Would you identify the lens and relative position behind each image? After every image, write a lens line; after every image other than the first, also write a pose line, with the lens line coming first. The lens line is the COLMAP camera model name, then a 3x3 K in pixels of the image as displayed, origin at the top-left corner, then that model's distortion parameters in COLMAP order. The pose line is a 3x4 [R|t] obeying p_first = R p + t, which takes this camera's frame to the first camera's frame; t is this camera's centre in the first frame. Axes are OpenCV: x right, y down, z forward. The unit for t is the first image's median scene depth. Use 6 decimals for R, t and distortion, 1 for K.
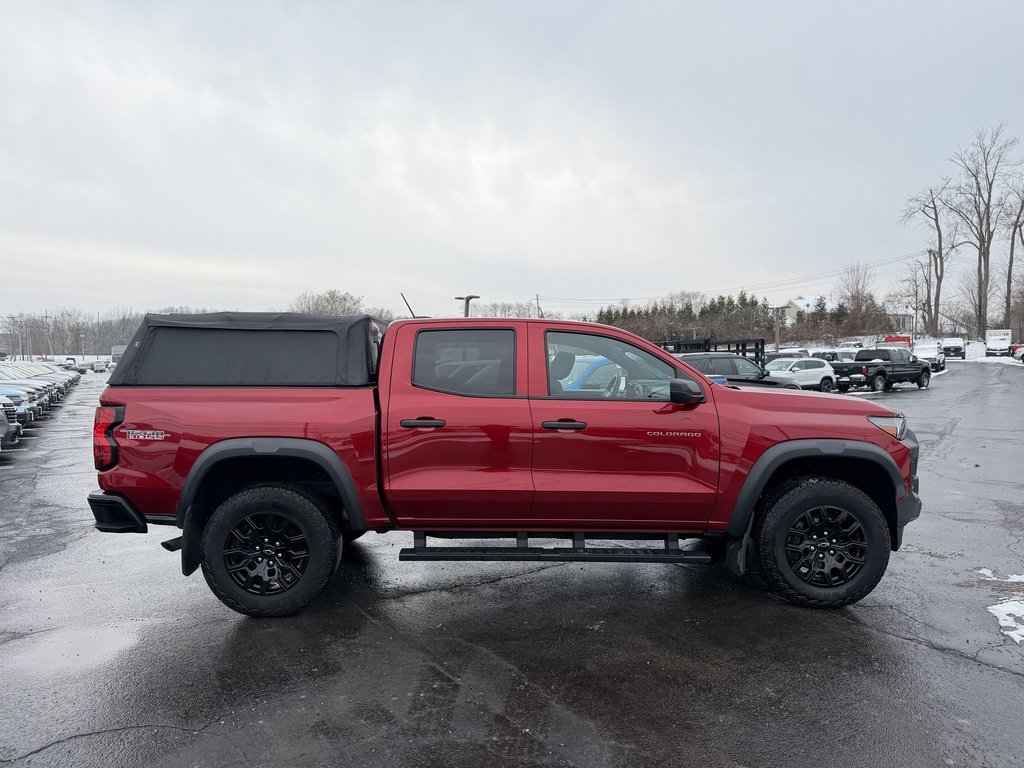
lens RADIAL K [[763.2, 0, 519.6], [0, 763.2, 386.9], [0, 0, 1]] dist [0.059337, -0.046084]
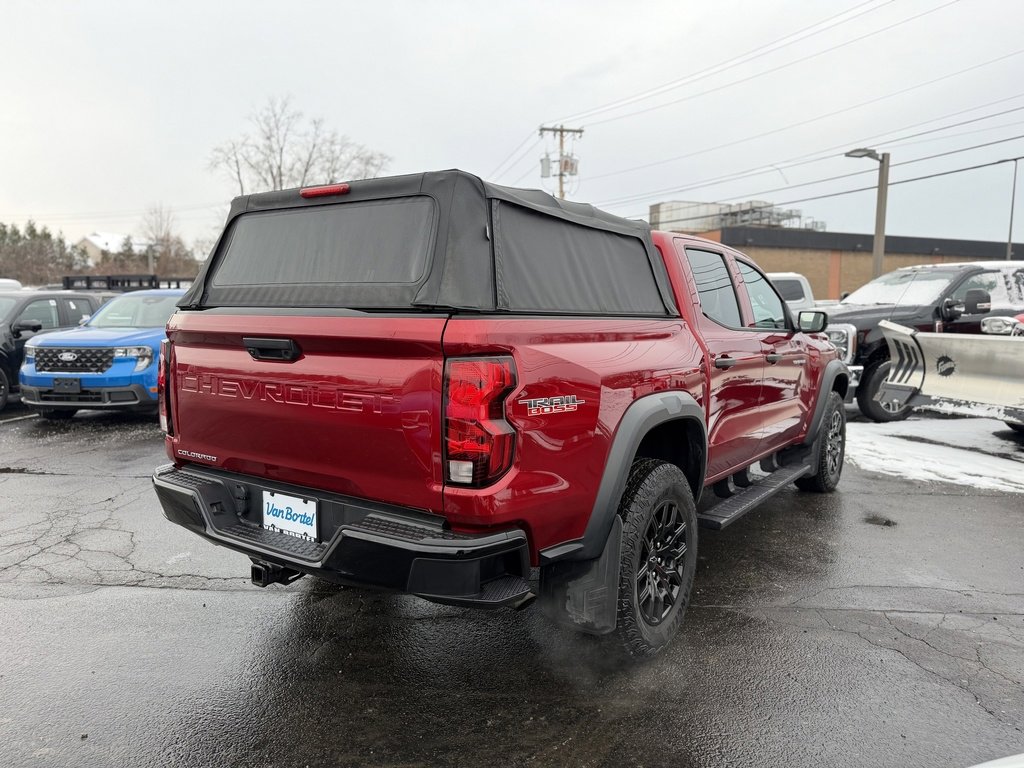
lens RADIAL K [[763.2, 0, 466.6], [0, 763.2, 388.3], [0, 0, 1]] dist [0.059337, -0.046084]
pose [[0.585951, -0.068271, 0.807466, -0.150173], [0.011793, 0.997058, 0.075744, 0.001720], [-0.810261, -0.034860, 0.585032, 0.119357]]
